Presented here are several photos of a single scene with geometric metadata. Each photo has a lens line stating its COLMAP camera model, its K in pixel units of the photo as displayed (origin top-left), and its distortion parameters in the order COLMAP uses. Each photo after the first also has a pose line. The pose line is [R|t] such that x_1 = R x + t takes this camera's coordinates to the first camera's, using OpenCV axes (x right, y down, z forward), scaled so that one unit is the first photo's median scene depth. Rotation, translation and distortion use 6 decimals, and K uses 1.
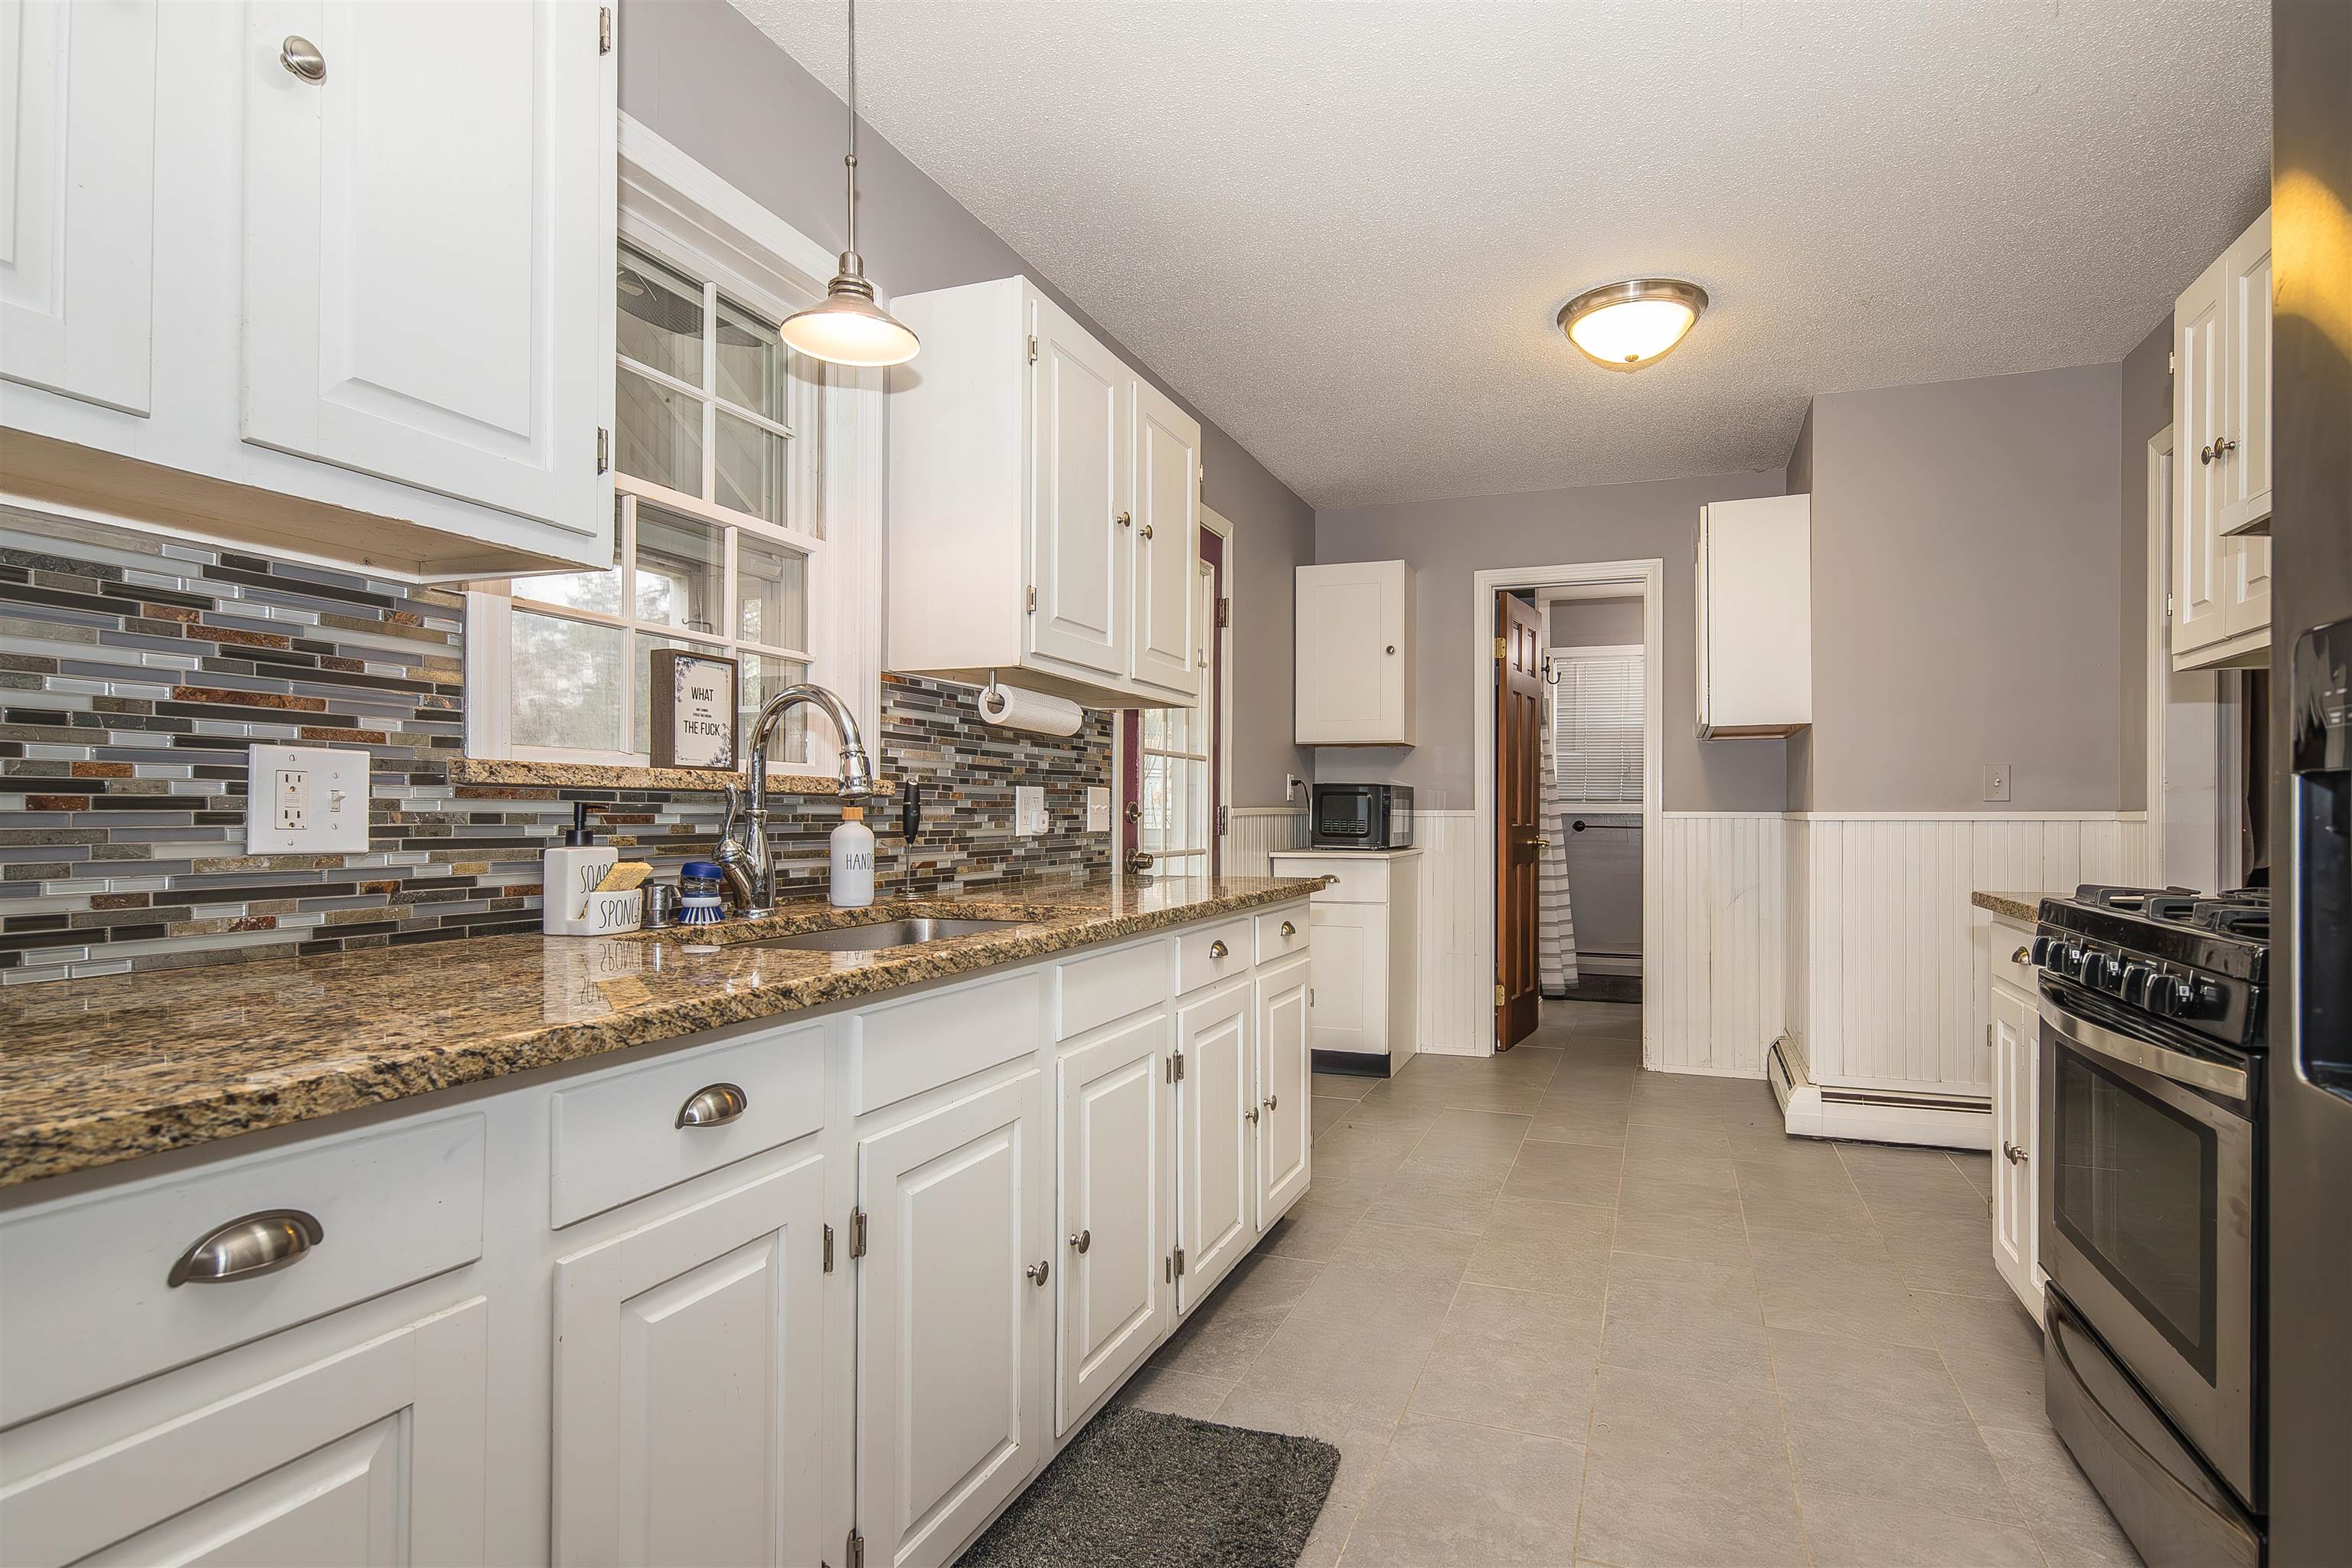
lens RADIAL K [[1141.4, 0, 1208.5], [0, 1141.4, 813.7], [0, 0, 1]] dist [0.001593, 0.000146]
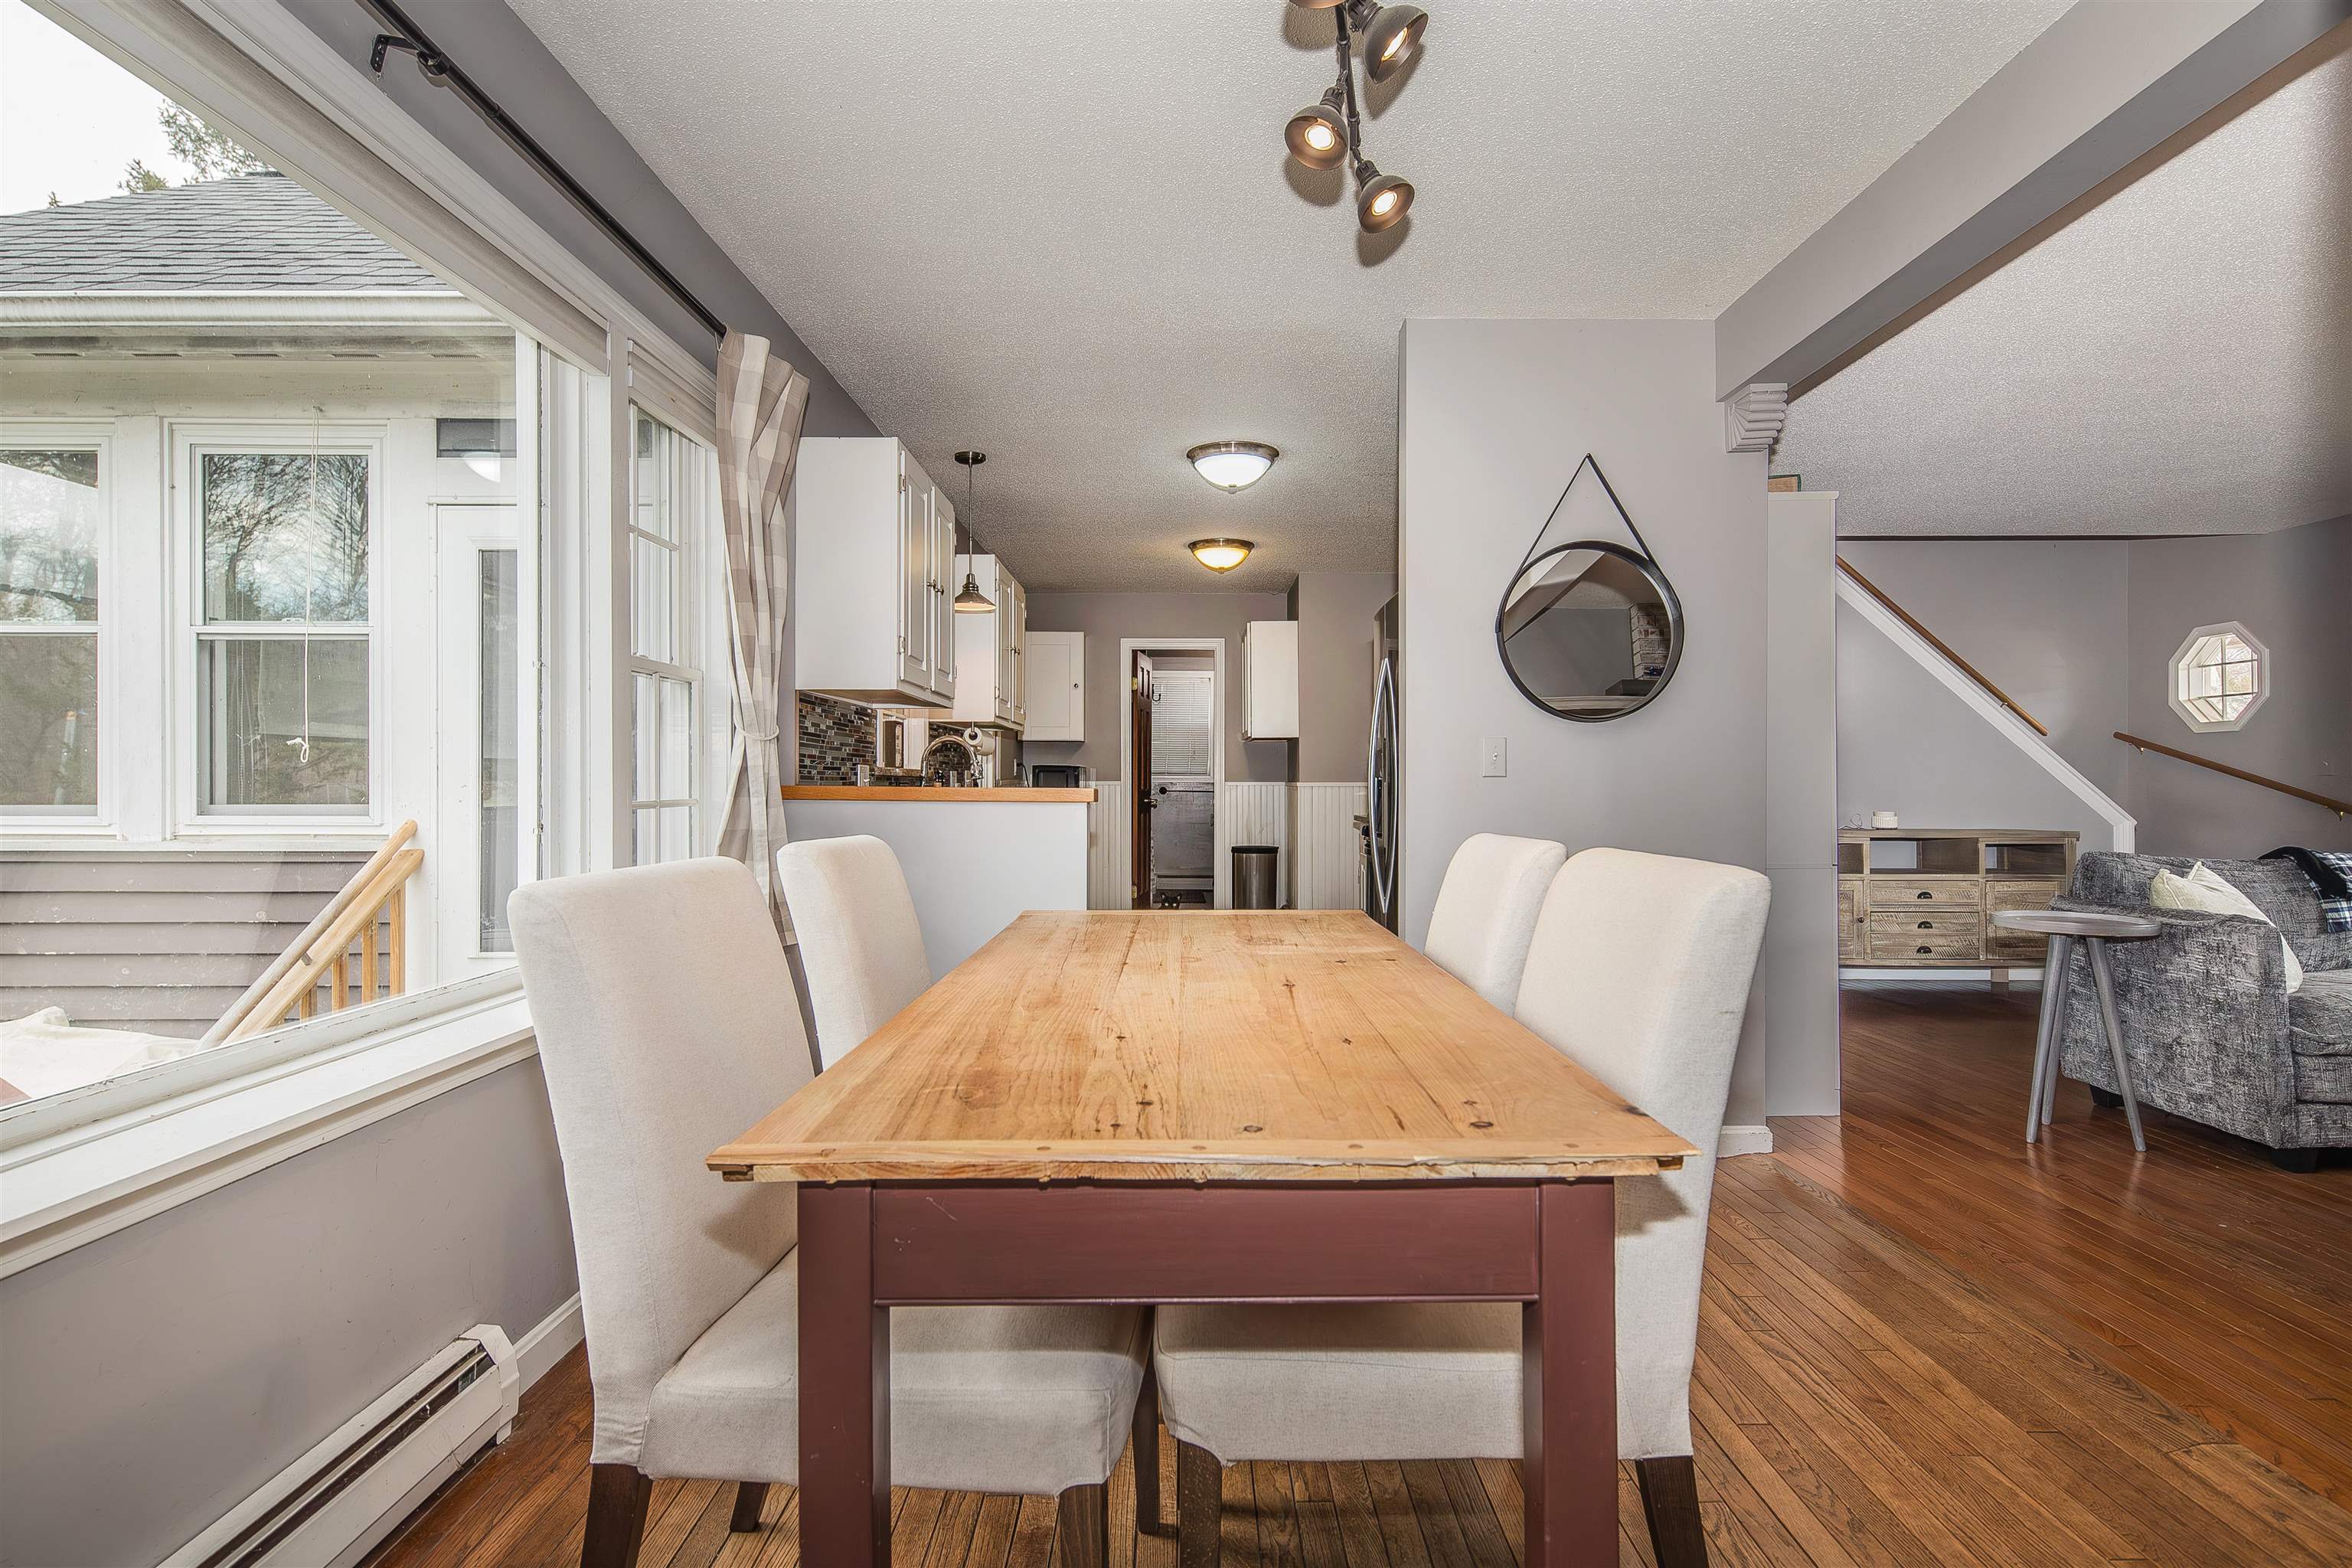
lens RADIAL K [[1184.4, 0, 1176.0], [0, 1184.4, 784.0], [0, 0, 1]] dist [-0.000387, -0.000296]
pose [[0.934598, -0.001982, 0.355699, -1.334798], [0.001572, 0.999998, 0.001440, -0.008451], [-0.355701, -0.000786, 0.934599, -2.800879]]
